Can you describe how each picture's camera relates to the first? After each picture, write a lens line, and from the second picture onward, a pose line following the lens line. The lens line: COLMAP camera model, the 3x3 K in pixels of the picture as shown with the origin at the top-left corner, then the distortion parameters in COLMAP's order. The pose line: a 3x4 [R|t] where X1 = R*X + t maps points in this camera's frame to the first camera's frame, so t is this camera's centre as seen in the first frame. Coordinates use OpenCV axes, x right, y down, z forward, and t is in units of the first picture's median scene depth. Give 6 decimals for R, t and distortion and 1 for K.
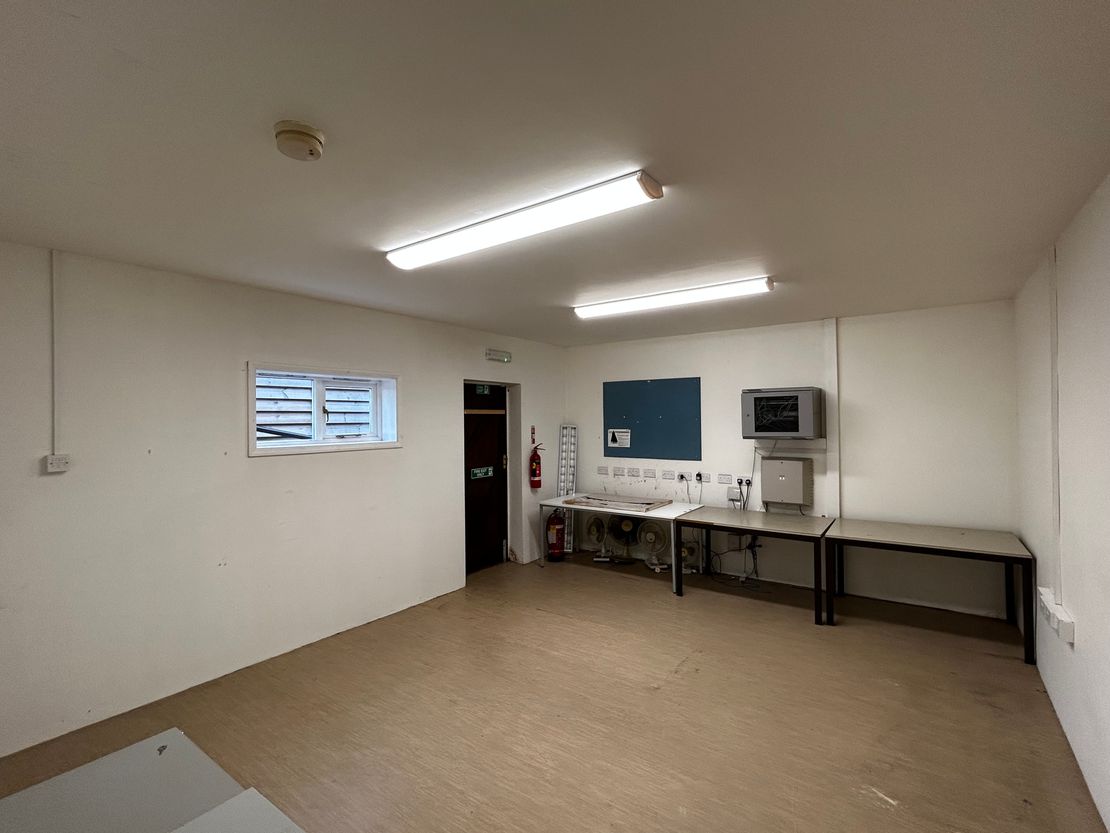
lens RADIAL K [[513.1, 0, 554.1], [0, 513.1, 415.8], [0, 0, 1]] dist [0.004938, 0.000480]
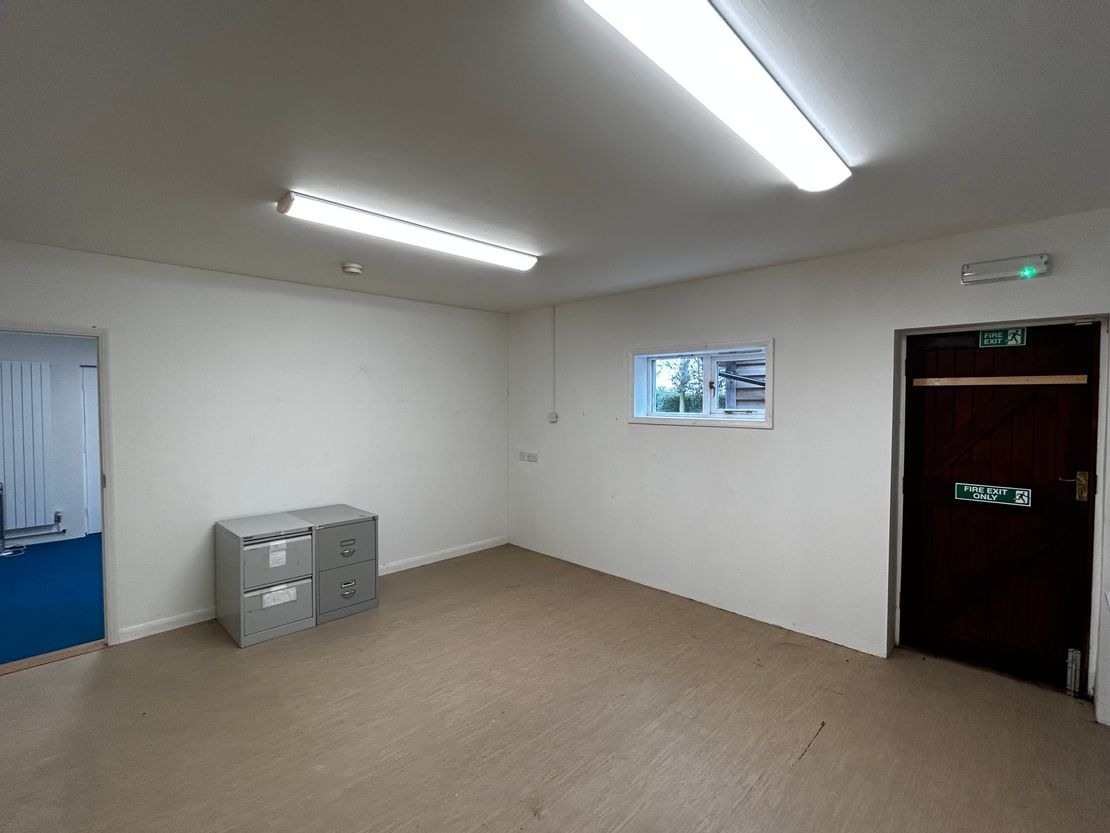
lens RADIAL K [[513.1, 0, 553.0], [0, 513.1, 418.0], [0, 0, 1]] dist [0.004938, 0.000480]
pose [[-0.143354, 0.046974, -0.988556, 0.621107], [0.005586, 0.998895, 0.046655, 0.004504], [0.989656, 0.001166, -0.143458, 0.851218]]
